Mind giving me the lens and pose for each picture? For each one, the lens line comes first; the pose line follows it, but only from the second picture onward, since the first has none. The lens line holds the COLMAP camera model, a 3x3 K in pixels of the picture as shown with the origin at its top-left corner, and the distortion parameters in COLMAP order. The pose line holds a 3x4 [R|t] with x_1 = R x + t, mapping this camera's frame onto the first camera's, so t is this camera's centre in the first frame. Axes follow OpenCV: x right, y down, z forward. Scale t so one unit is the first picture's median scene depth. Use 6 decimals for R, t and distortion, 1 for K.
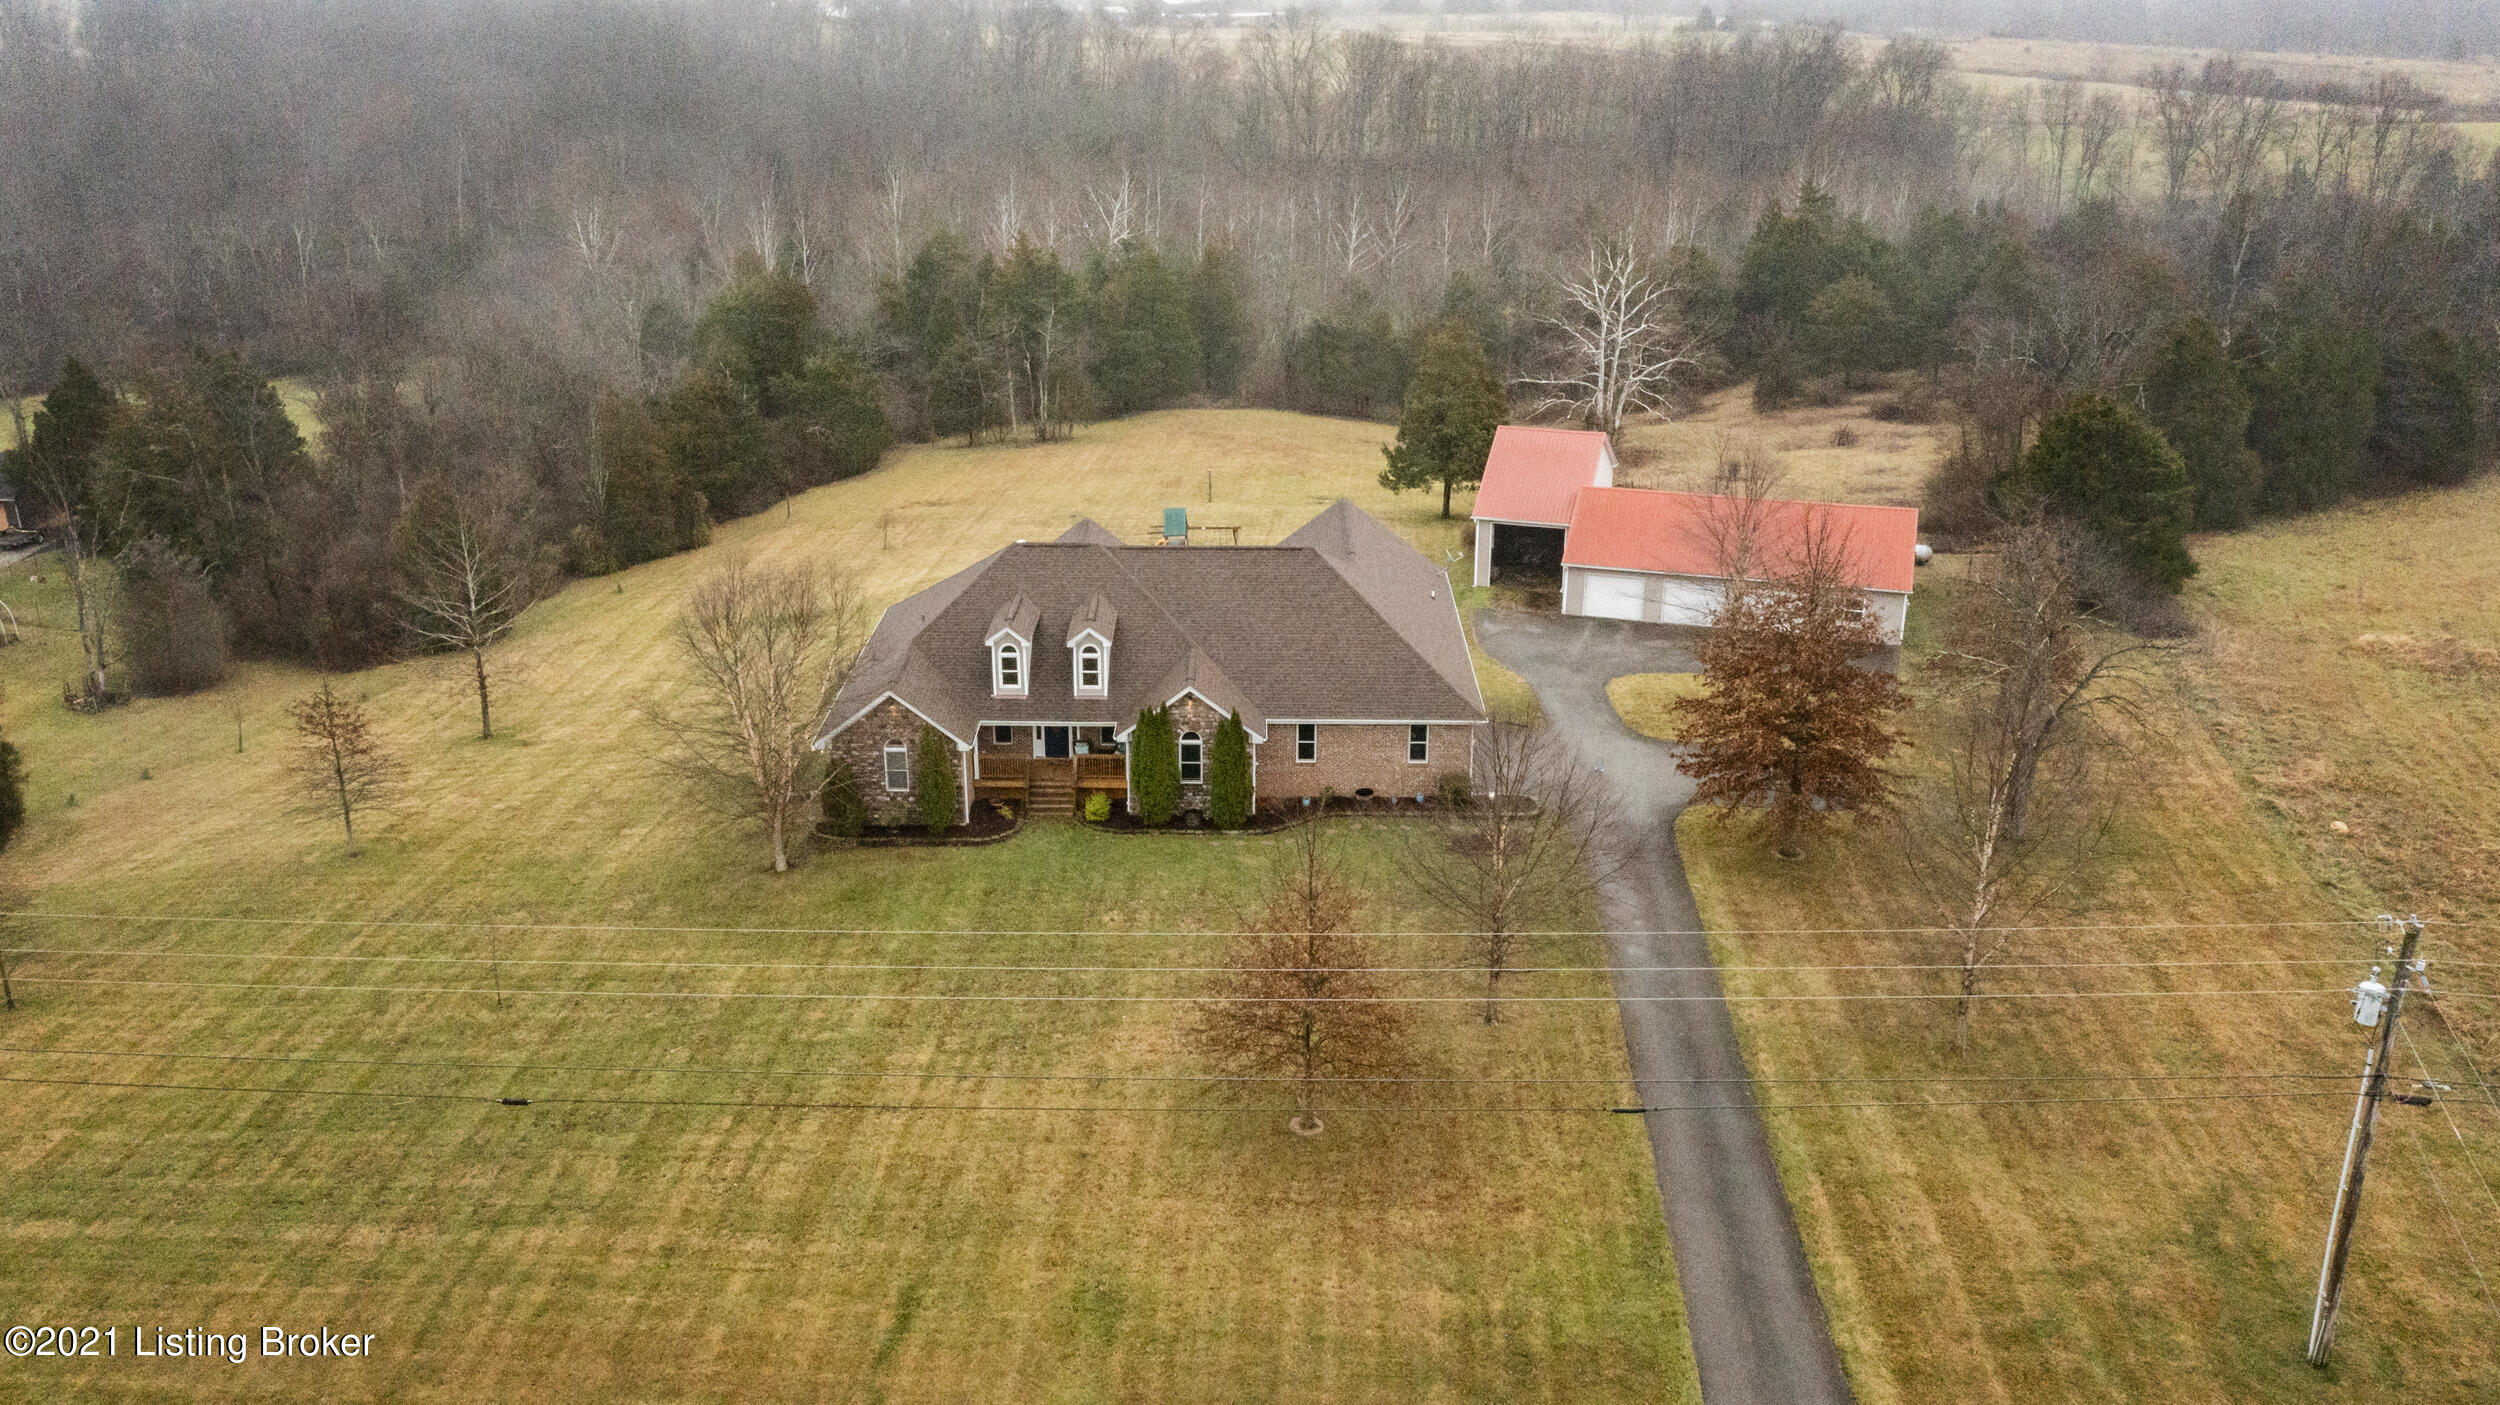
lens RADIAL K [[2044.8, 0, 1244.1], [0, 2044.8, 699.1], [0, 0, 1]] dist [0.039022, 0.001739]
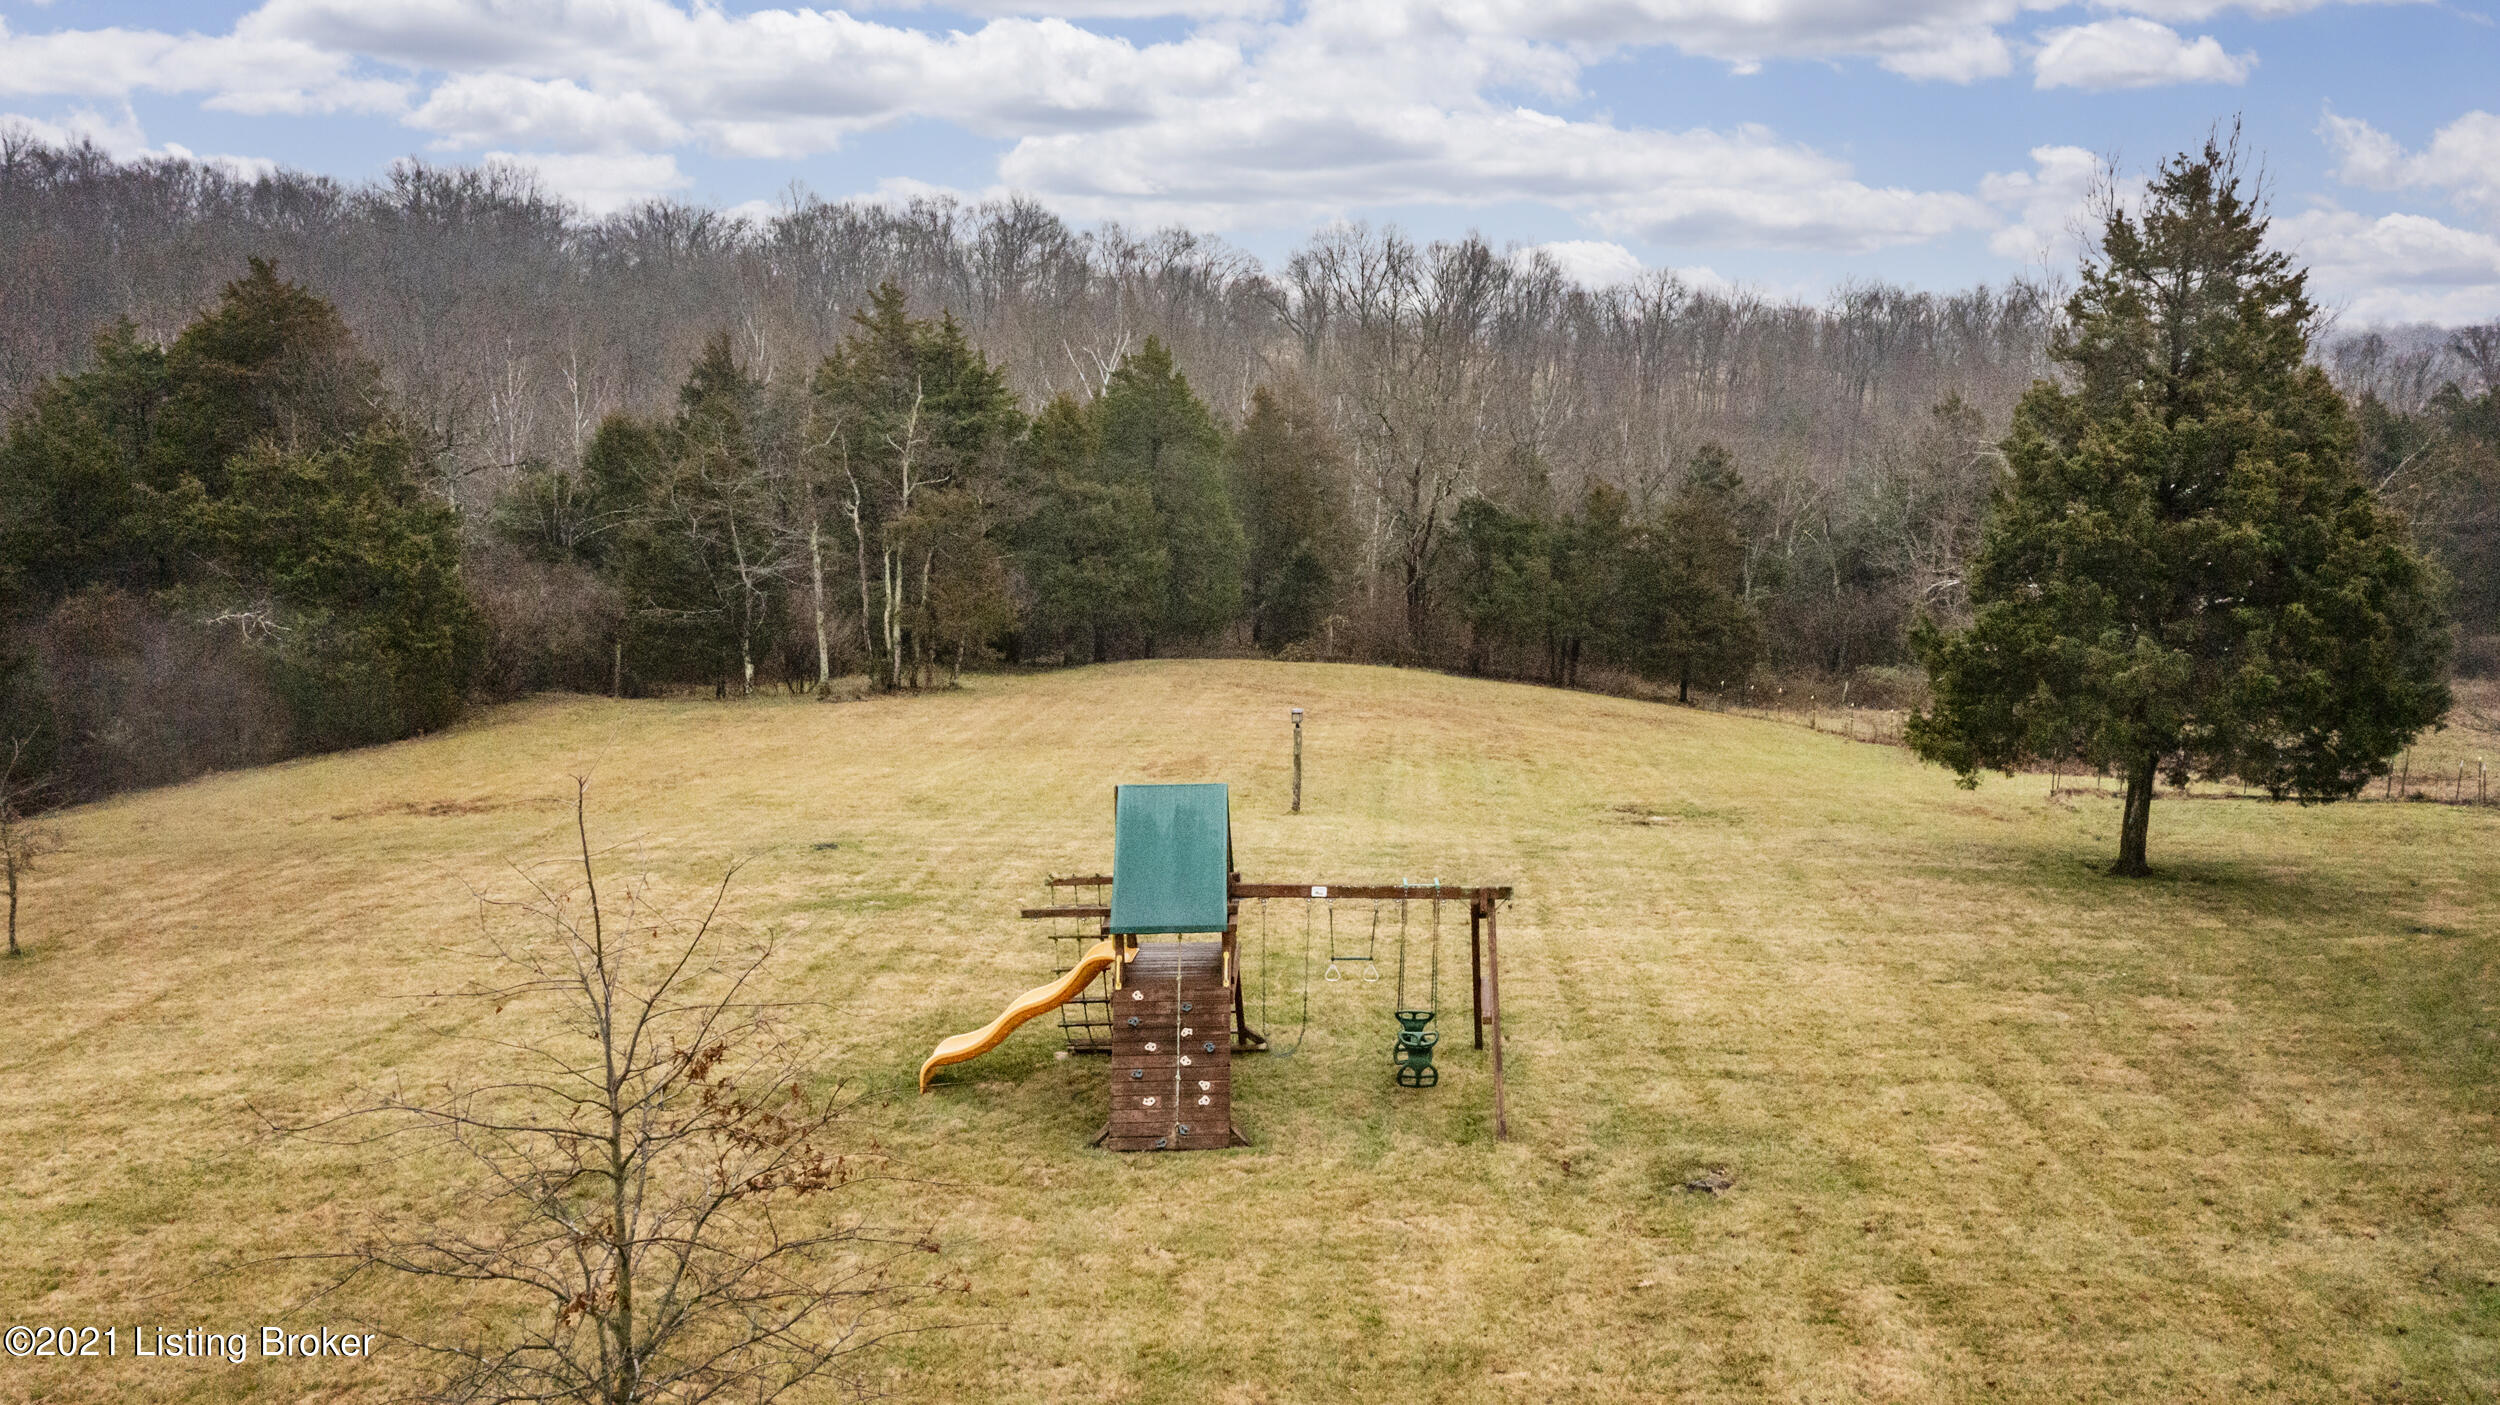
lens RADIAL K [[2044.8, 0, 1247.0], [0, 2044.8, 699.1], [0, 0, 1]] dist [0.039022, 0.001739]
pose [[0.999845, 0.015567, -0.008271, -0.017545], [-0.016804, 0.983446, -0.180421, -0.044636], [0.005326, 0.180532, 0.983555, 0.540619]]
